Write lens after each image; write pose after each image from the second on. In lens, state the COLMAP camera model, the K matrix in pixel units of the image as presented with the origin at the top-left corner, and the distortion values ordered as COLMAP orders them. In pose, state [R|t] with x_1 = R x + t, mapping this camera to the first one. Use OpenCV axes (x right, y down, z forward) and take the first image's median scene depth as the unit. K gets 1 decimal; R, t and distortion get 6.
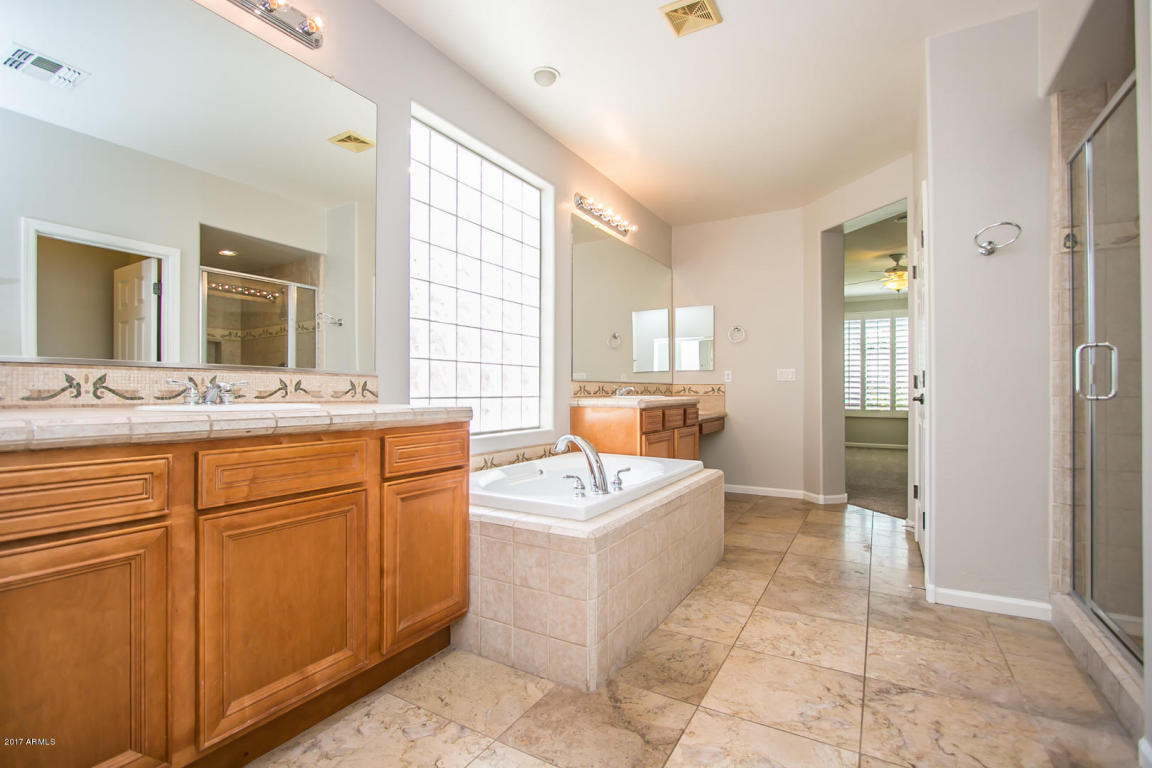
lens RADIAL K [[537.9, 0, 567.0], [0, 537.9, 393.5], [0, 0, 1]] dist [-0.010502, -0.000037]
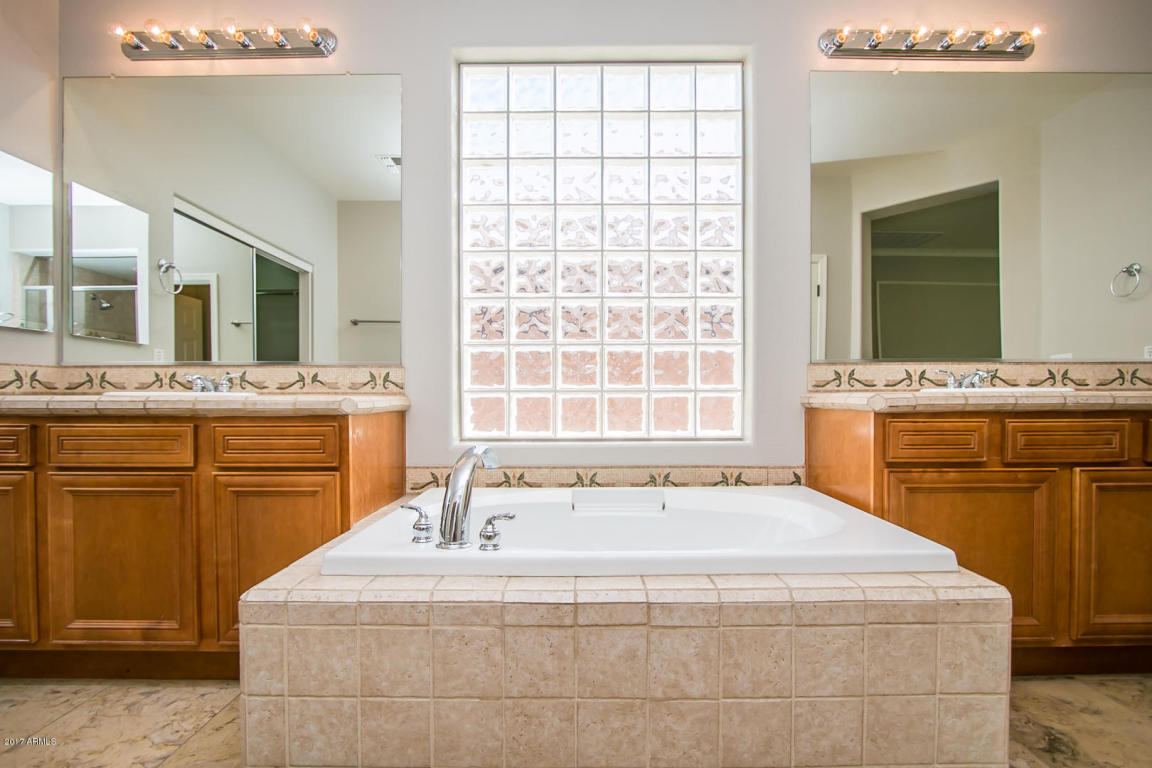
lens RADIAL K [[537.9, 0, 567.0], [0, 537.9, 393.5], [0, 0, 1]] dist [-0.010502, -0.000037]
pose [[0.496466, 0.014567, -0.867934, 0.733282], [-0.000440, 0.999863, 0.016529, -0.001085], [0.868056, -0.007824, 0.496405, 0.935305]]
